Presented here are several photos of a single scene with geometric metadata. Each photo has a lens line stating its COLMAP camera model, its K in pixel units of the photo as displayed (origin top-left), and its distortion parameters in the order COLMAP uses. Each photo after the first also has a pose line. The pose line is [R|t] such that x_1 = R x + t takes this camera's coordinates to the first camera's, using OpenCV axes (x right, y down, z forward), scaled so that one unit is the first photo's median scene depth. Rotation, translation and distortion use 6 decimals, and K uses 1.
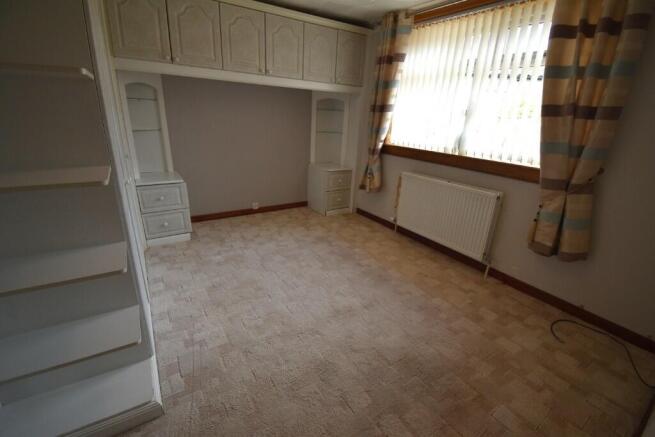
lens RADIAL K [[288.5, 0, 329.0], [0, 288.5, 219.0], [0, 0, 1]] dist [0.021725, -0.026307]
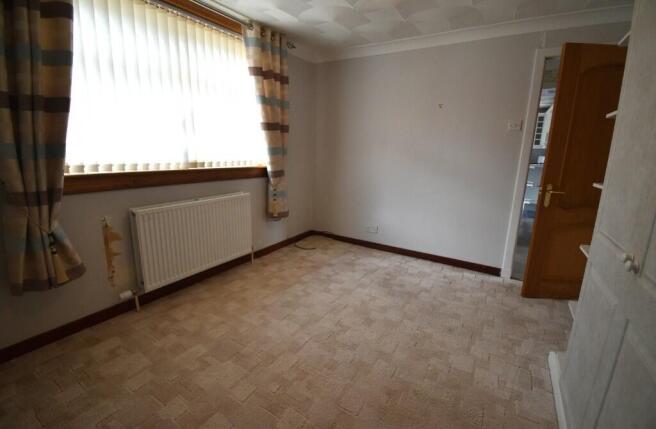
lens RADIAL K [[291.0, 0, 331.1], [0, 291.0, 211.3], [0, 0, 1]] dist [-0.000100, -0.000246]
pose [[-0.431196, -0.248538, 0.867352, -0.495871], [0.264202, 0.884393, 0.384767, -0.307641], [-0.862709, 0.395067, -0.315683, 0.876557]]
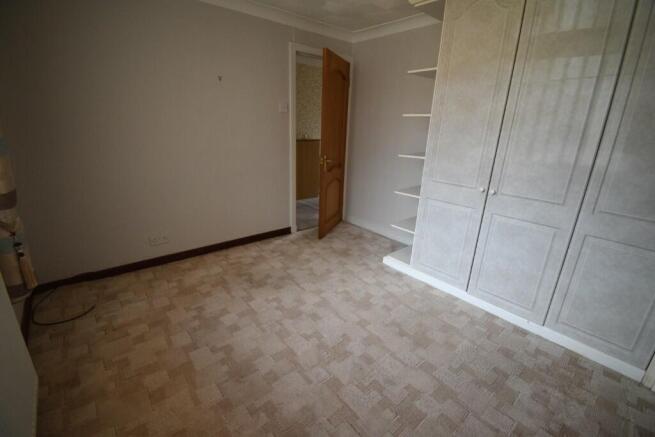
lens RADIAL K [[288.5, 0, 329.0], [0, 288.5, 219.0], [0, 0, 1]] dist [0.021725, -0.026307]
pose [[-0.986360, -0.035846, -0.160654, 0.088479], [-0.127493, 0.783716, 0.607894, -0.385808], [0.104117, 0.620085, -0.777596, 1.079477]]
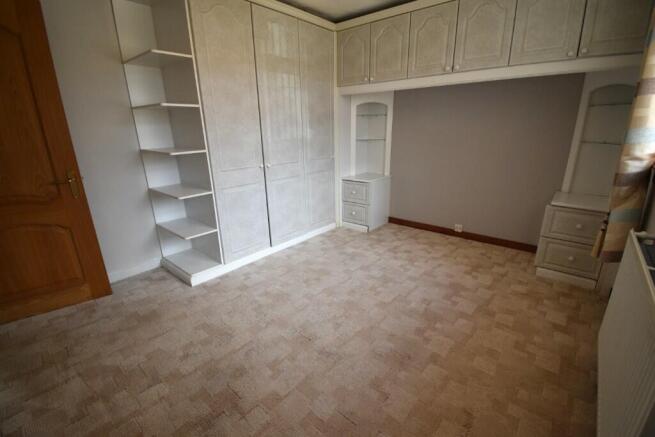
lens RADIAL K [[288.5, 0, 329.0], [0, 288.5, 219.0], [0, 0, 1]] dist [0.021725, -0.026307]
pose [[0.278583, 0.238986, -0.930203, 0.547446], [-0.297076, 0.942488, 0.153172, -0.113221], [0.913311, 0.233670, 0.333558, 0.470576]]
